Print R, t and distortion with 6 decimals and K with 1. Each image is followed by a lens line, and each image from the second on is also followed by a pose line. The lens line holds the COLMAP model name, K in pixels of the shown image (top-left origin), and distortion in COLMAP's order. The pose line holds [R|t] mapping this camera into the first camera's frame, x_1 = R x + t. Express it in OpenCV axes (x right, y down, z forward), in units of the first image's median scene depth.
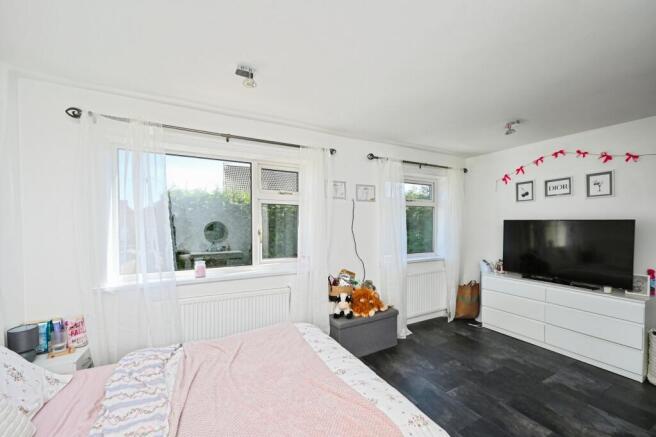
lens RADIAL K [[266.5, 0, 328.0], [0, 266.5, 218.5], [0, 0, 1]] dist [-0.000091, -0.000011]
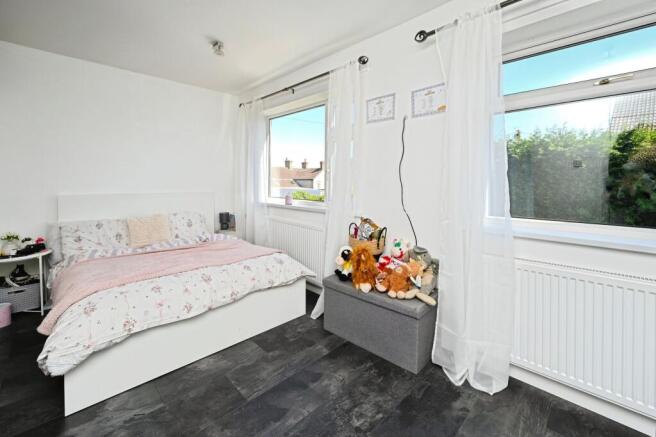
lens RADIAL K [[281.2, 0, 328.0], [0, 281.2, 179.7], [0, 0, 1]] dist [0.000161, 0.000024]
pose [[0.274038, -0.002176, -0.961716, 0.705656], [0.005587, 0.999984, -0.000671, 0.081456], [0.961703, -0.005189, 0.274046, 0.642903]]
